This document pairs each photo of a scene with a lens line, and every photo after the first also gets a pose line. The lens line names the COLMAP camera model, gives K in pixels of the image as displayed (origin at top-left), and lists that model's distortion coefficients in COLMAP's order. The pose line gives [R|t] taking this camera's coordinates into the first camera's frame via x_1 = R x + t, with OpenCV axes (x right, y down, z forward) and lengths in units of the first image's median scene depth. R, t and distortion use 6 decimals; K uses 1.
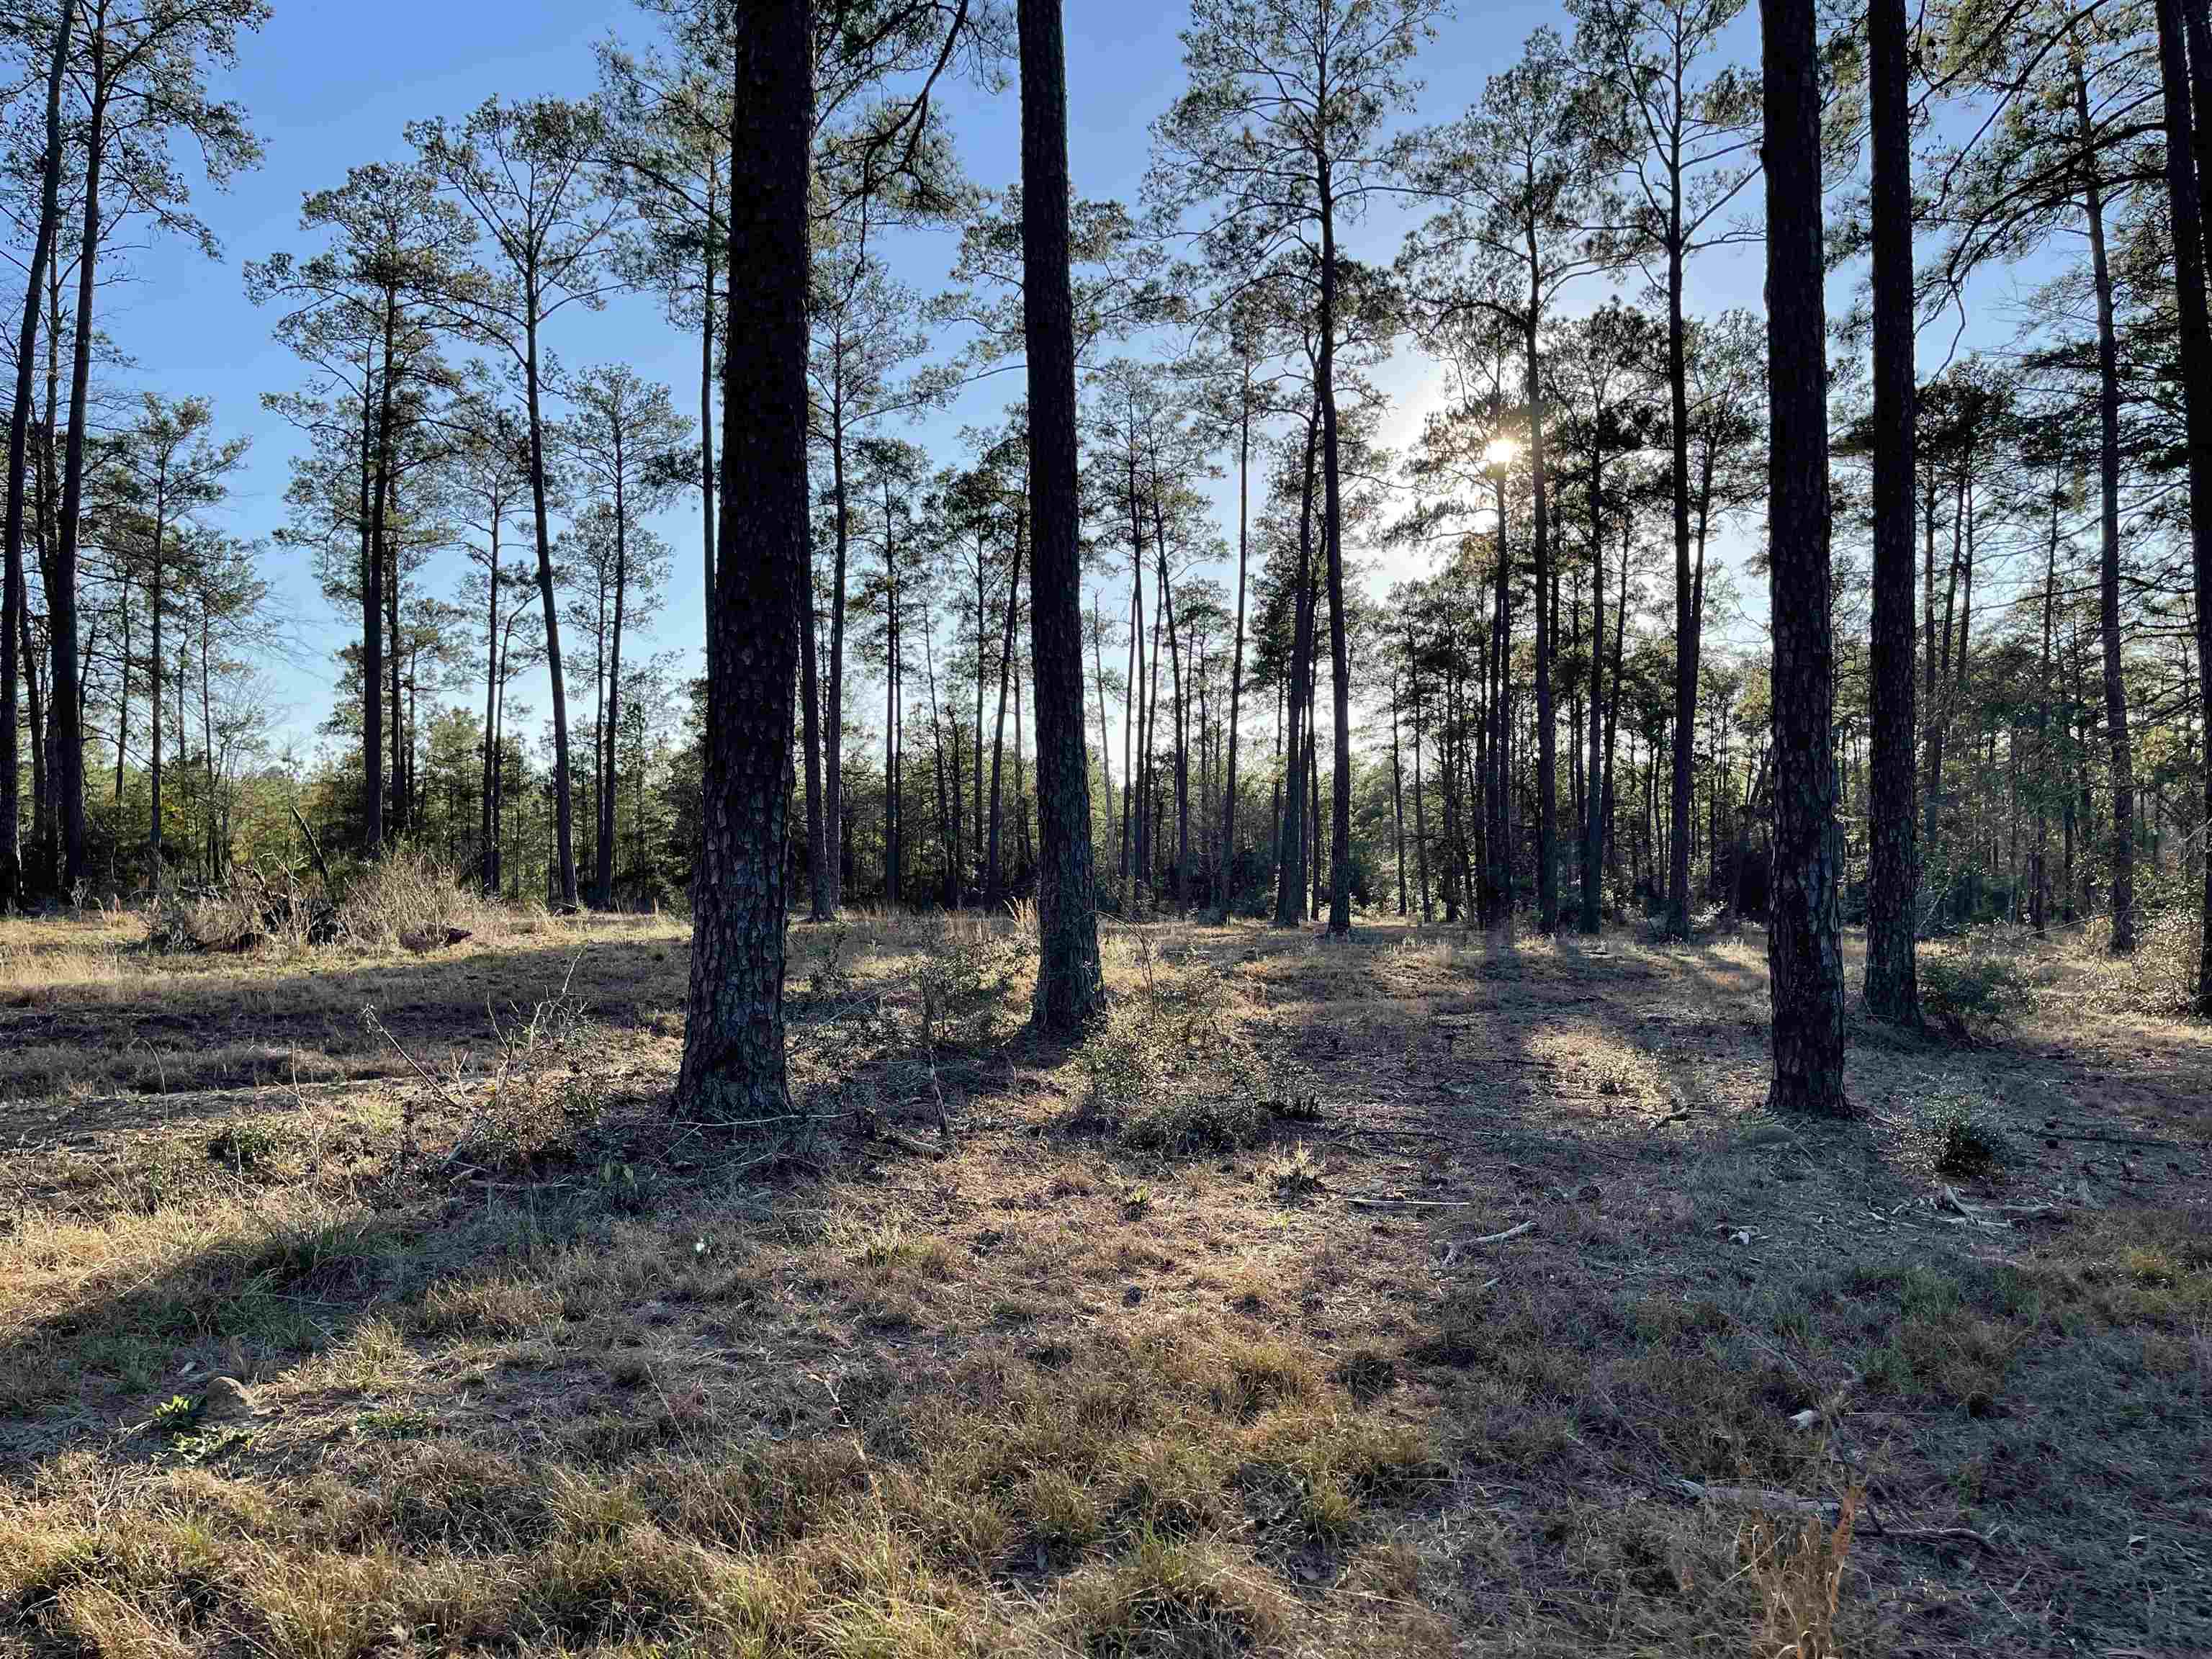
lens RADIAL K [[1658.0, 0, 1104.8], [0, 1658.0, 837.0], [0, 0, 1]] dist [0.087724, -0.116638]
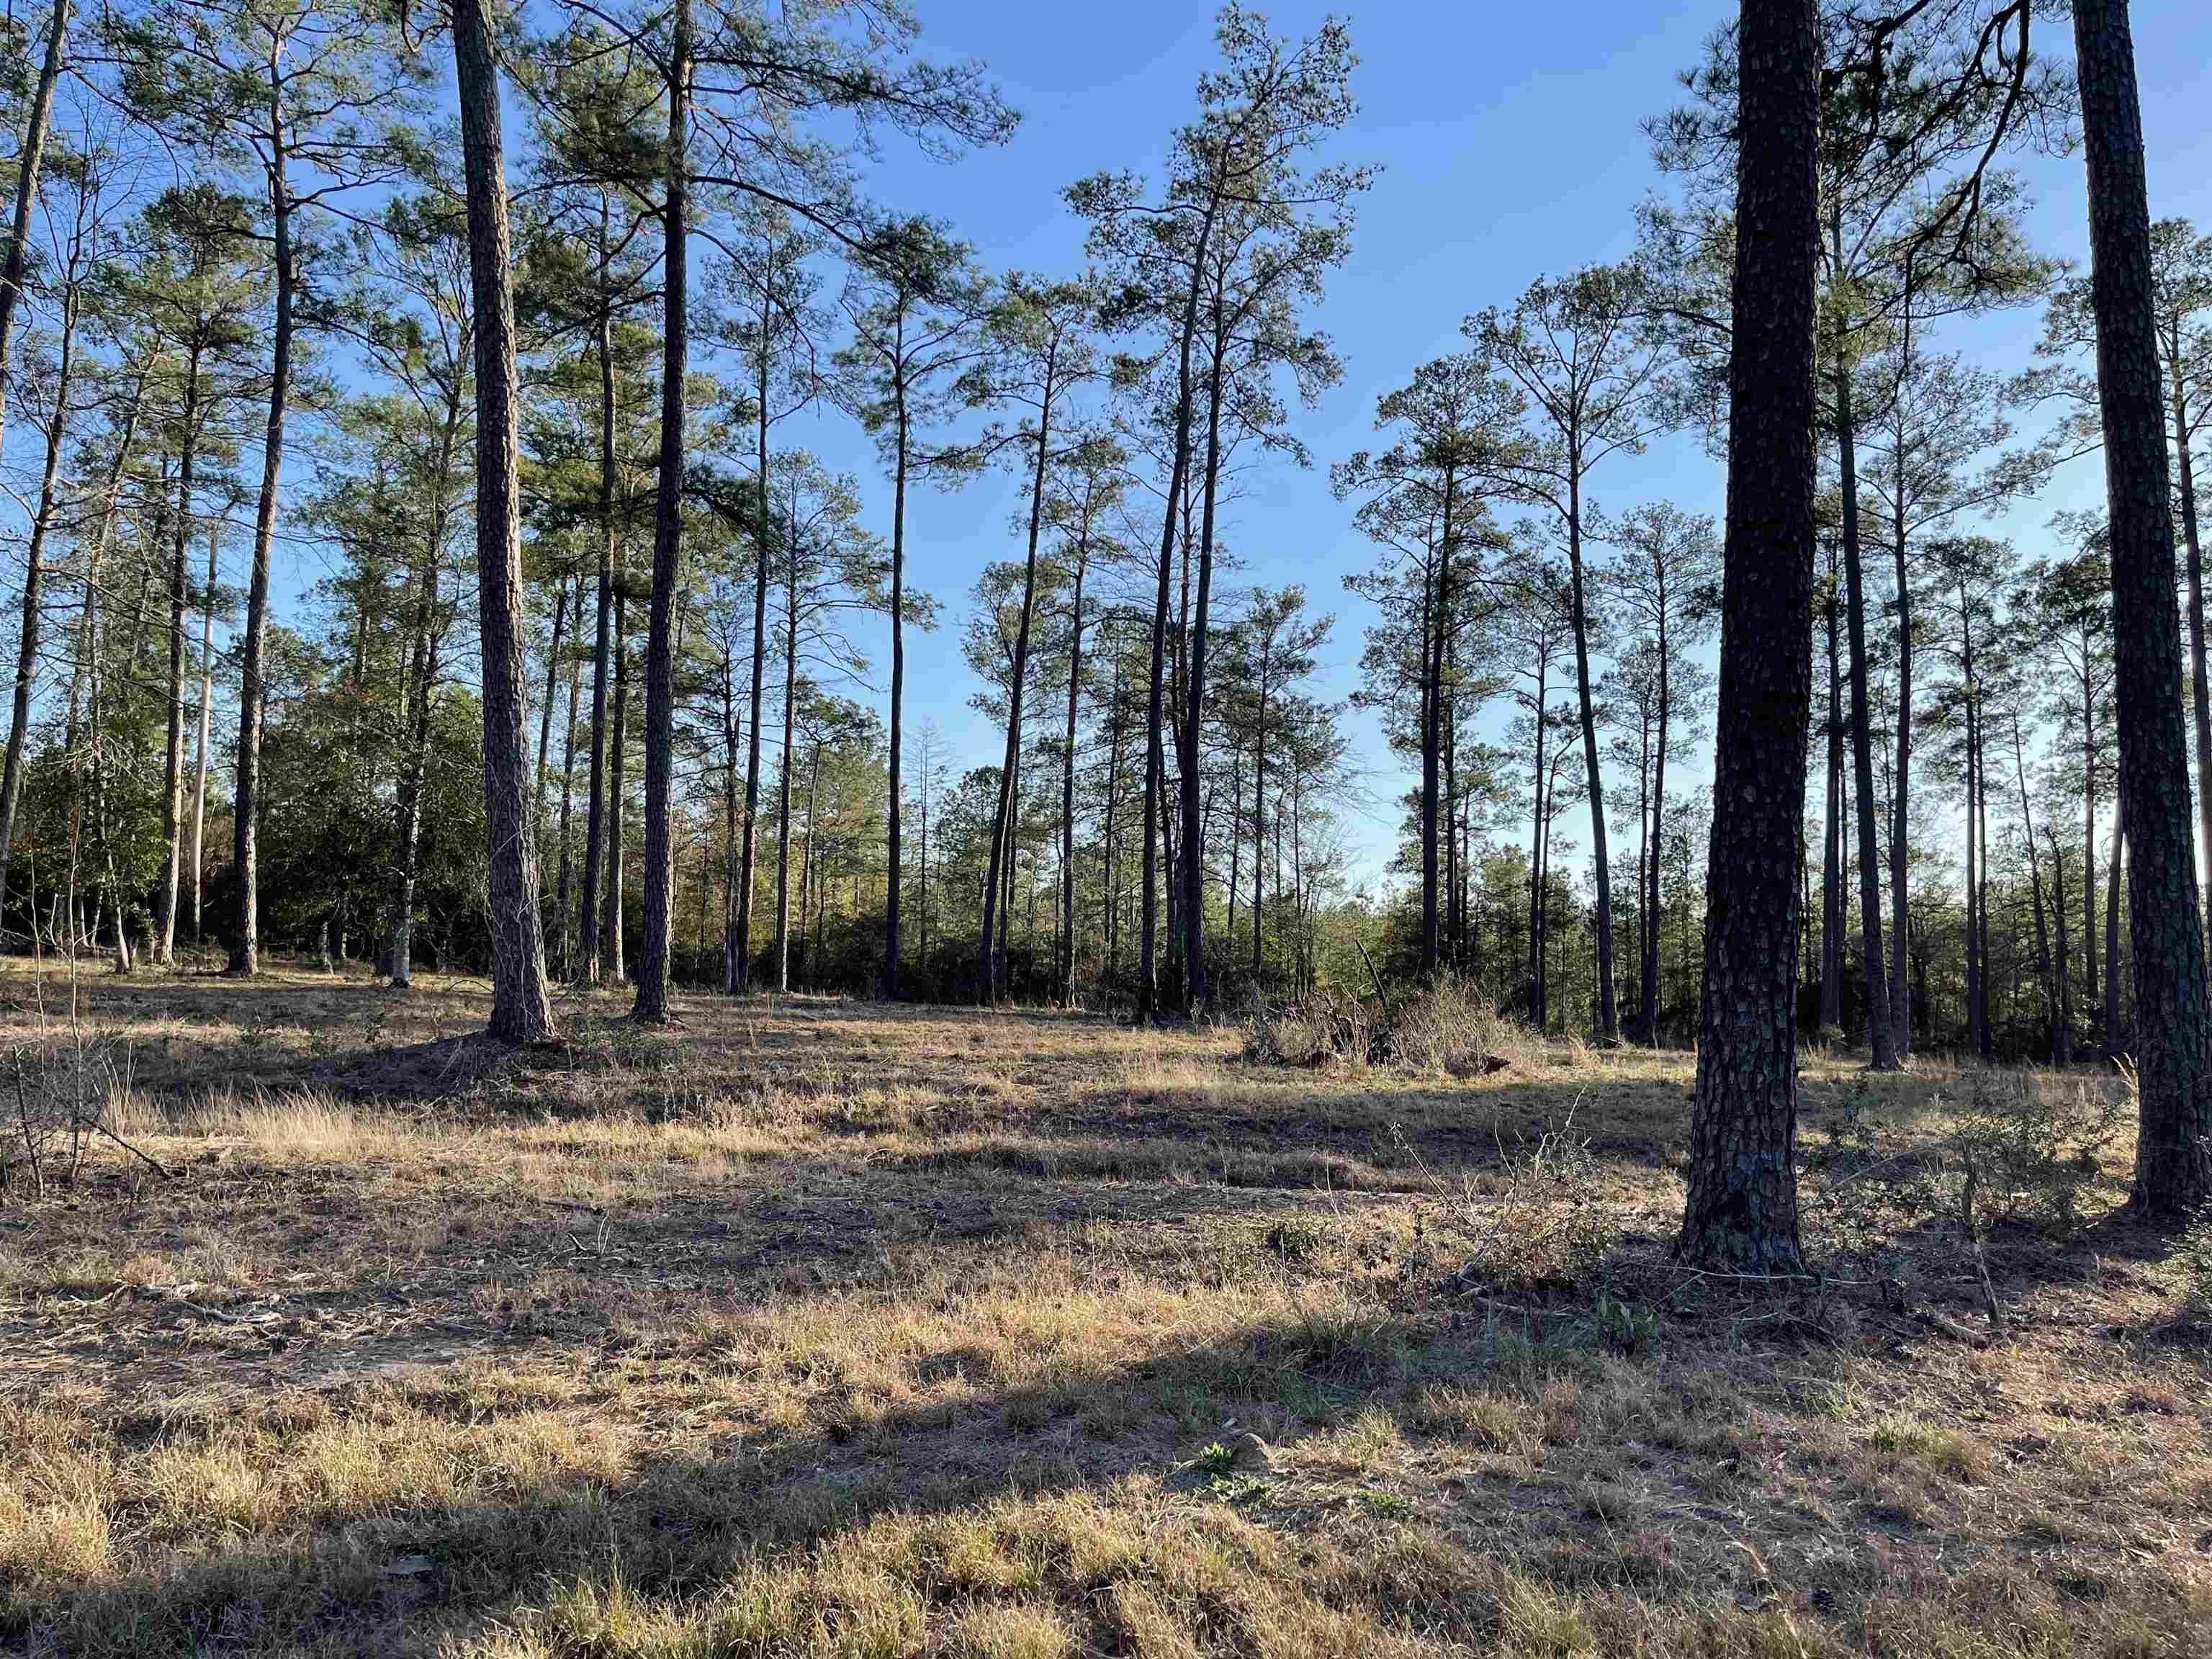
lens RADIAL K [[1660.0, 0, 1094.1], [0, 1660.0, 831.6], [0, 0, 1]] dist [0.067941, -0.092852]
pose [[0.817431, -0.029632, -0.575264, 0.007162], [-0.017997, 0.996875, -0.076923, -0.000675], [0.575745, 0.073232, 0.814343, -0.004481]]
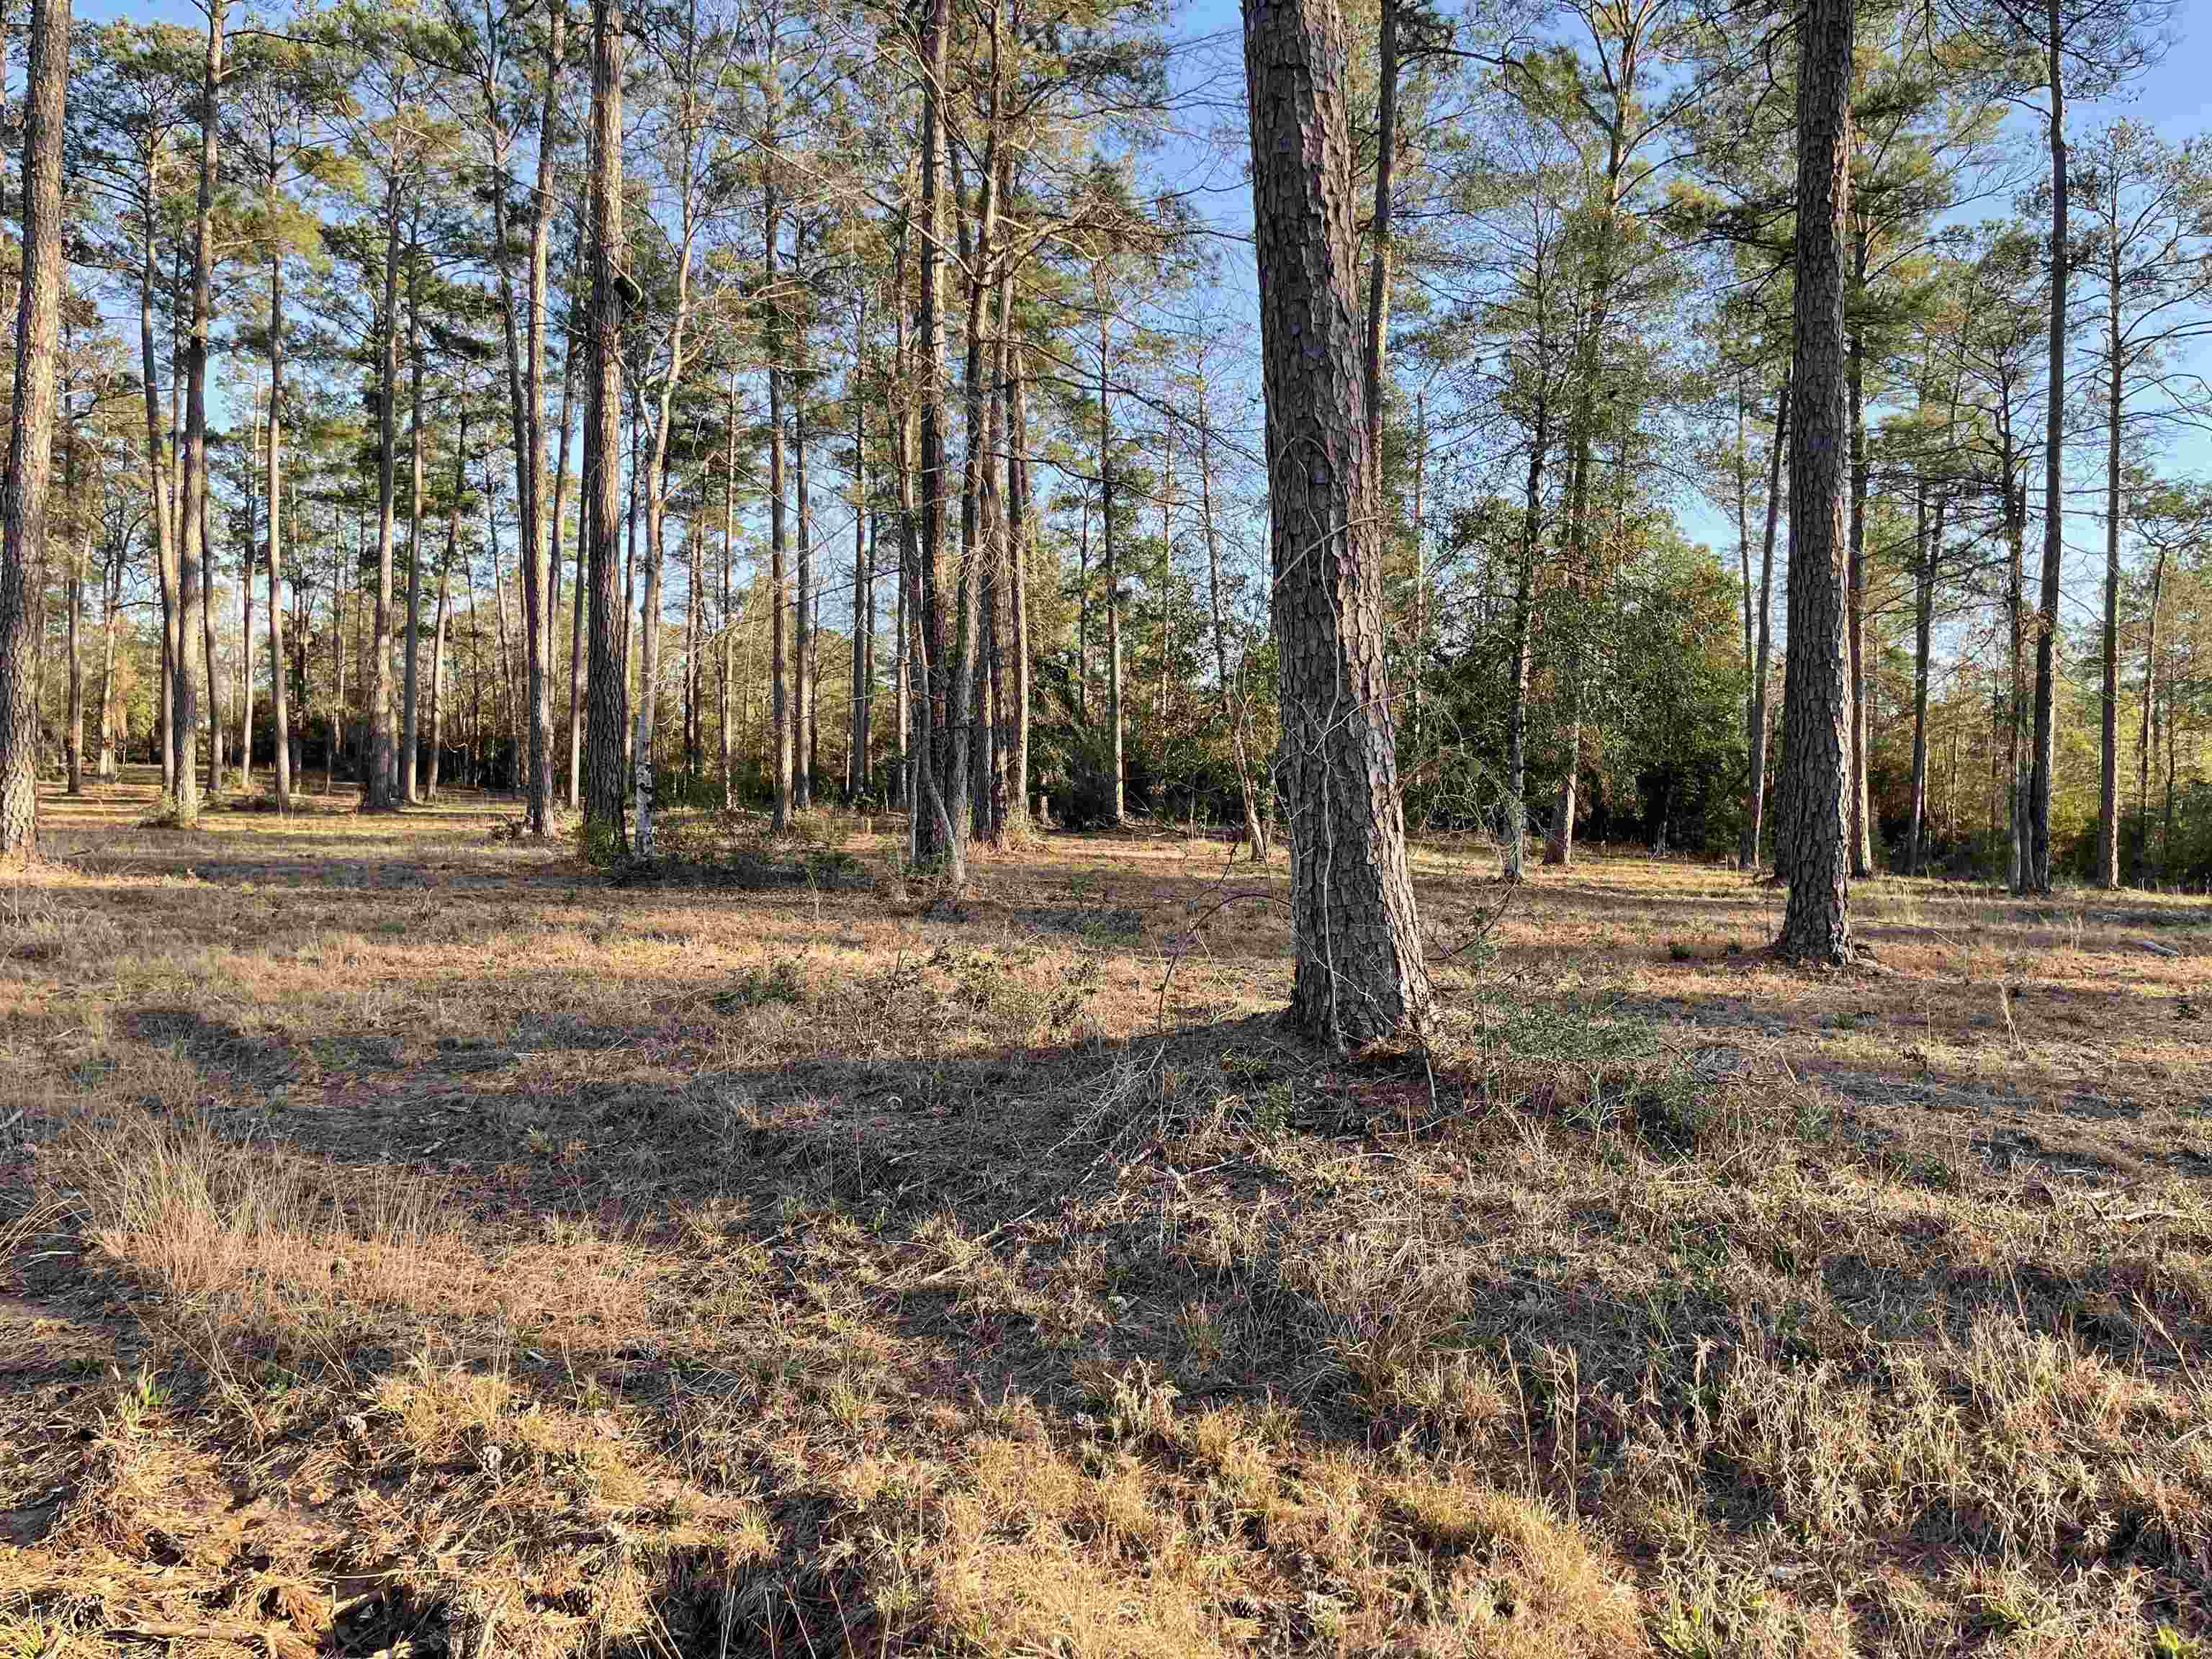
lens RADIAL K [[1658.0, 0, 1104.8], [0, 1658.0, 837.0], [0, 0, 1]] dist [0.087724, -0.116638]
pose [[0.229349, 0.008511, -0.973307, -0.165632], [-0.010579, 0.999924, 0.006251, -0.000035], [0.973287, 0.008863, 0.229421, 0.168459]]
